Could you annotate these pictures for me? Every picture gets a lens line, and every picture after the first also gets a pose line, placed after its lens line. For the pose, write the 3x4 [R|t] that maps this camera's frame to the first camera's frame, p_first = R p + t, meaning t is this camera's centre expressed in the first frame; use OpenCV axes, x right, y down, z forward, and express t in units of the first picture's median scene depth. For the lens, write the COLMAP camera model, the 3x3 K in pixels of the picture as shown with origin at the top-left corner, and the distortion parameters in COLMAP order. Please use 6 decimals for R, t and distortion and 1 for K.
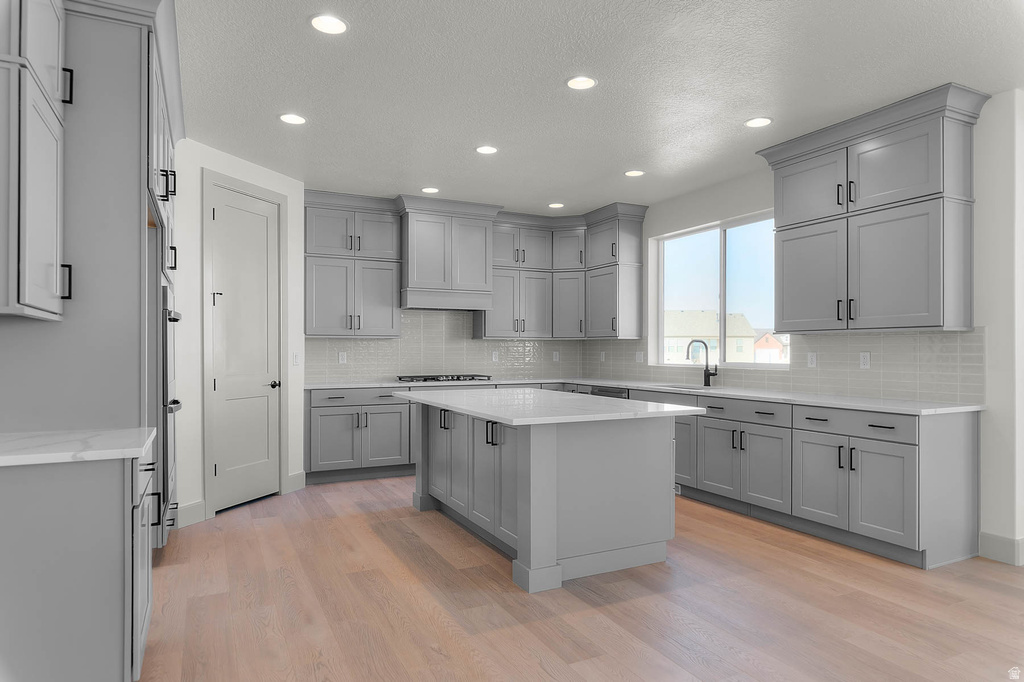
lens RADIAL K [[610.2, 0, 512.0], [0, 610.2, 341.0], [0, 0, 1]] dist [0.000274, 0.000256]
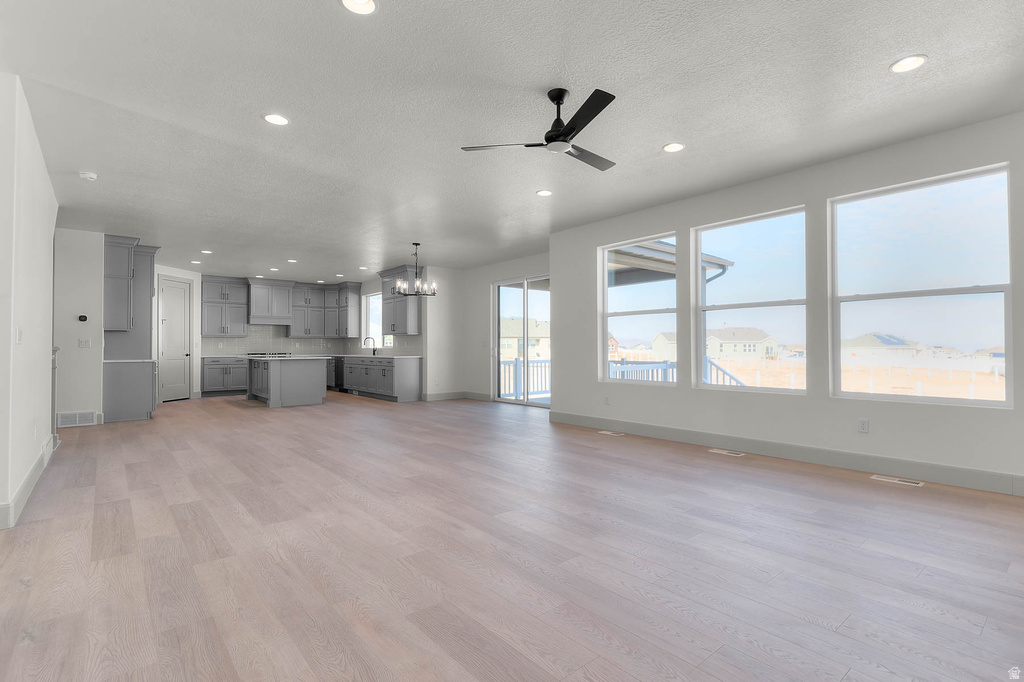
lens RADIAL K [[473.6, 0, 512.0], [0, 473.6, 341.0], [0, 0, 1]] dist [-0.002156, -0.000681]
pose [[0.972668, -0.000813, 0.232198, 0.397620], [0.000952, 0.999999, -0.000487, 0.013118], [-0.232197, 0.000695, 0.972668, -1.044638]]
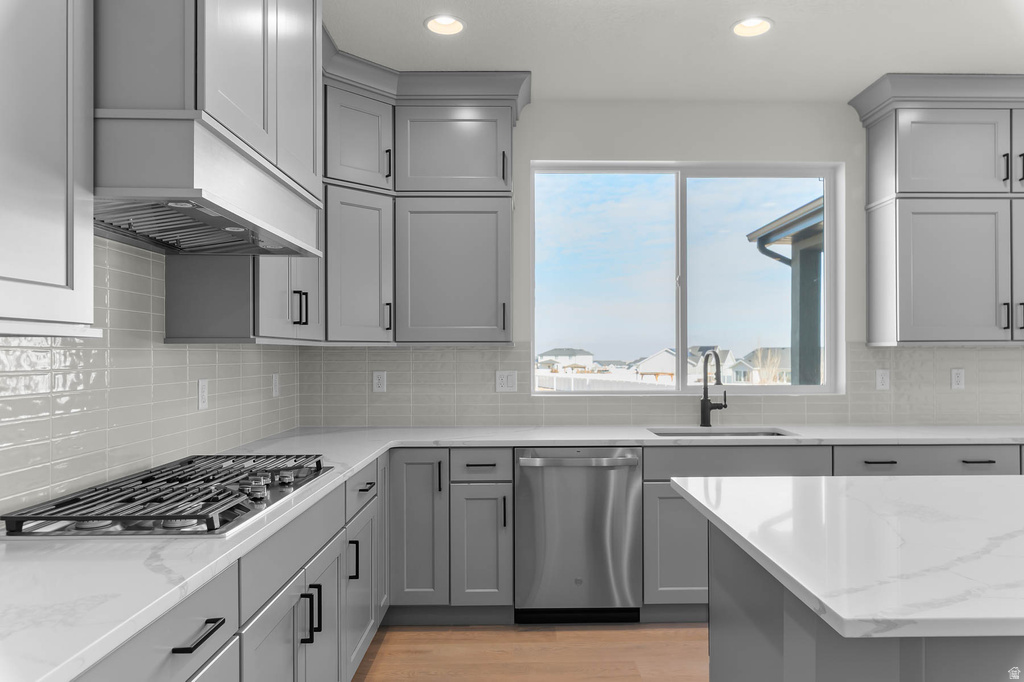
lens RADIAL K [[690.6, 0, 512.0], [0, 690.6, 341.0], [0, 0, 1]] dist [0.001002, 0.000916]
pose [[0.428664, 0.012666, 0.903375, -0.358636], [-0.010352, 0.999905, -0.009107, -0.002643], [-0.903405, -0.005448, 0.428755, 0.810544]]
